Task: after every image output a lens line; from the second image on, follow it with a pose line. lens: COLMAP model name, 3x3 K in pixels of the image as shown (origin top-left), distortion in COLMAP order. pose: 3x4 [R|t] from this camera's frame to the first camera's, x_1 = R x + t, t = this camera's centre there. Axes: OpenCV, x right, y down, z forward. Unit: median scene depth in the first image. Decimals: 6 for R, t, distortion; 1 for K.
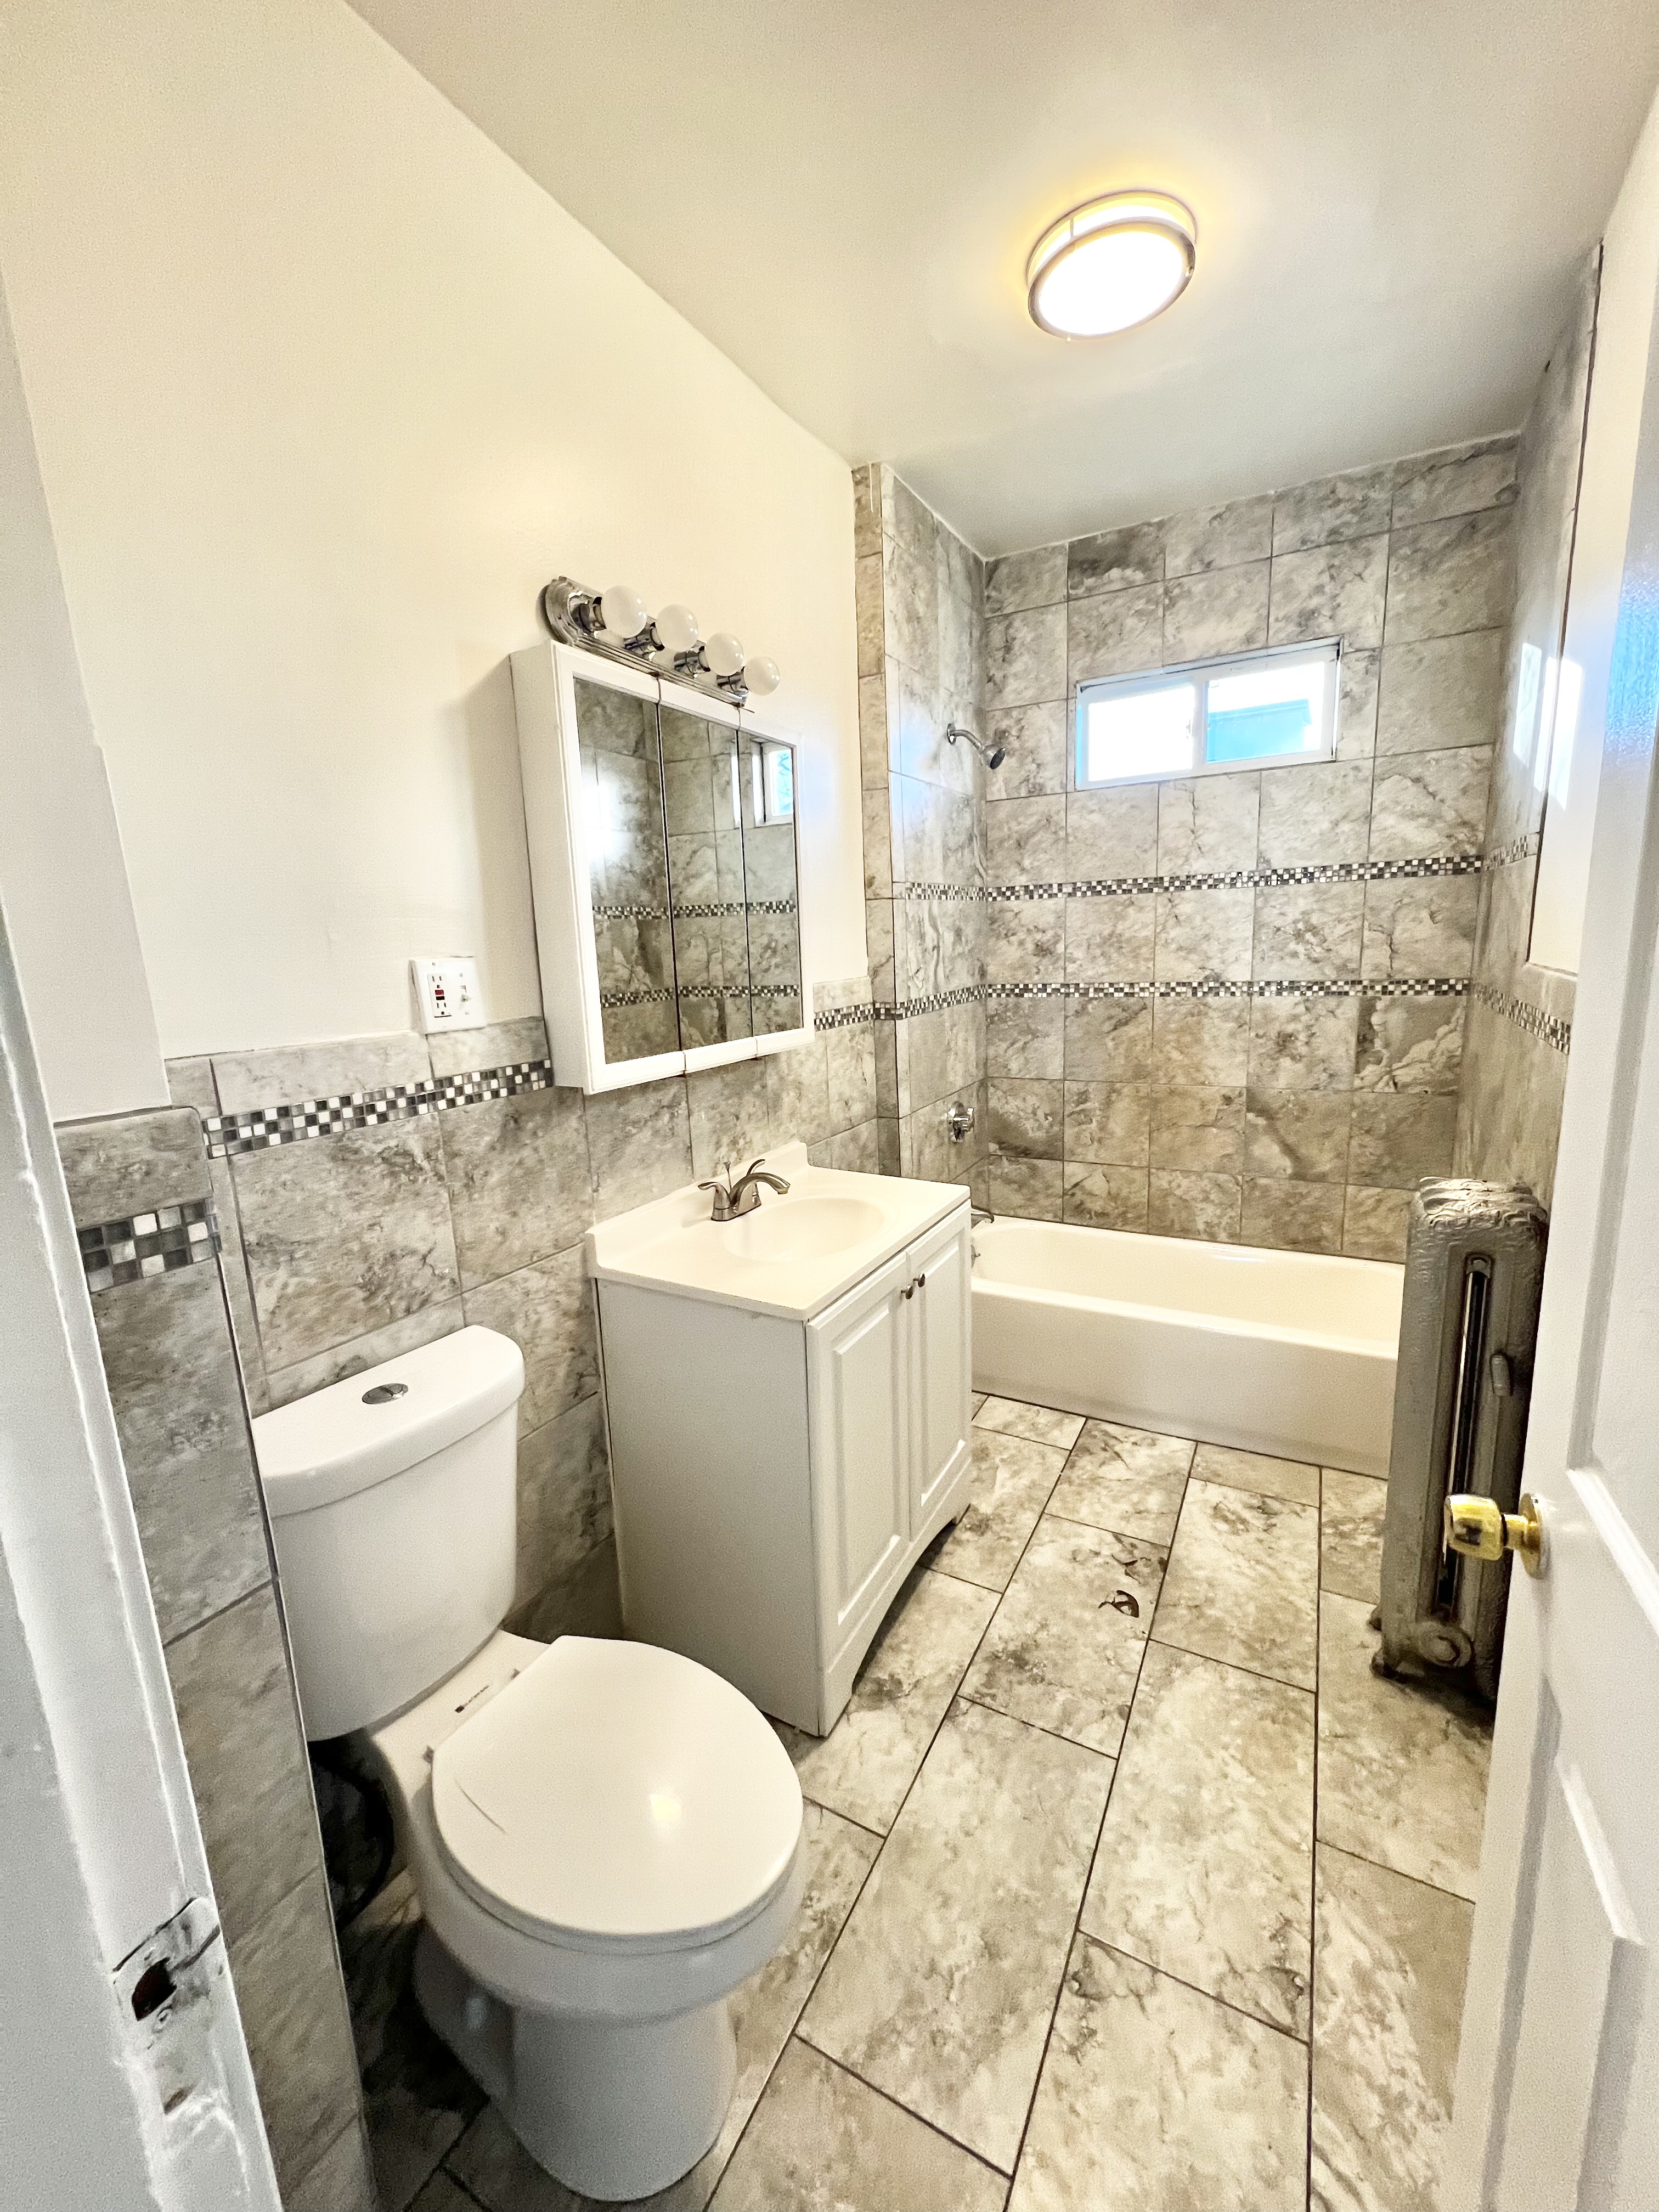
lens RADIAL K [[885.2, 0, 832.4], [0, 885.2, 1103.5], [0, 0, 1]] dist [-0.003421, 0.000886]
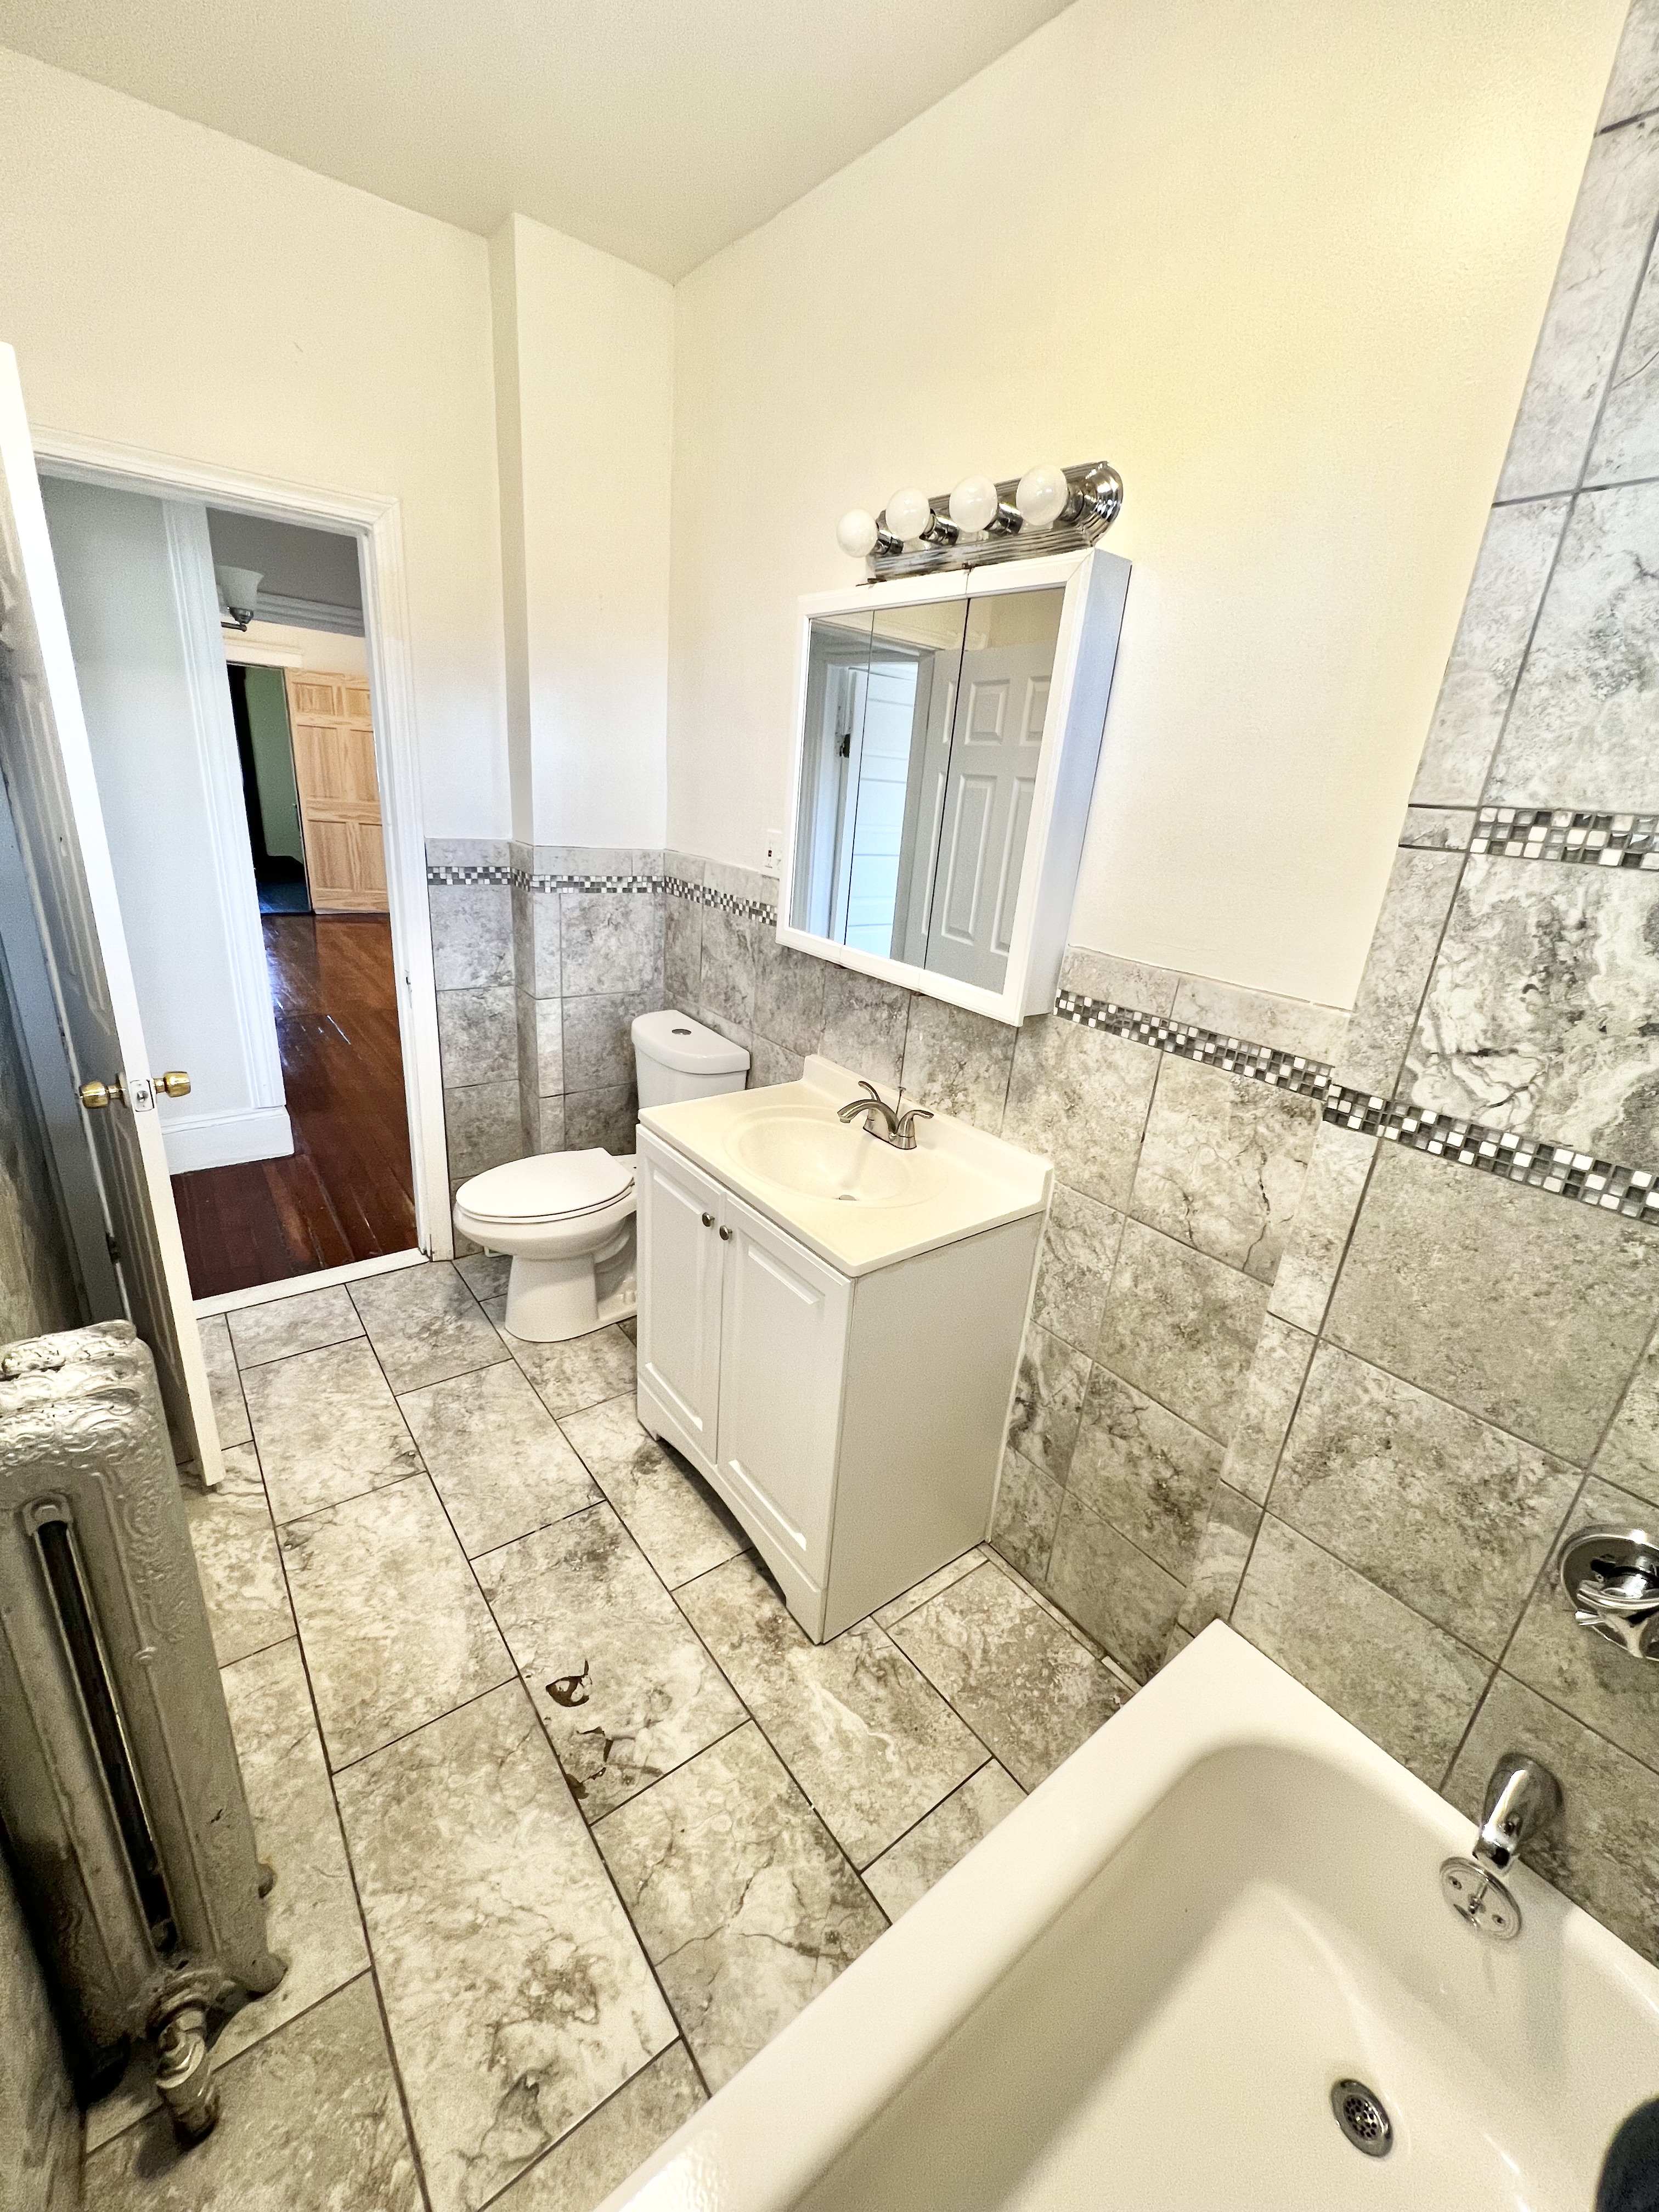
lens RADIAL K [[885.2, 0, 832.4], [0, 885.2, 1103.5], [0, 0, 1]] dist [-0.003421, 0.000886]
pose [[-0.400199, 0.322410, -0.857842, 0.776643], [-0.229897, 0.870818, 0.434538, -0.334303], [0.887124, 0.371117, -0.274380, 1.260799]]
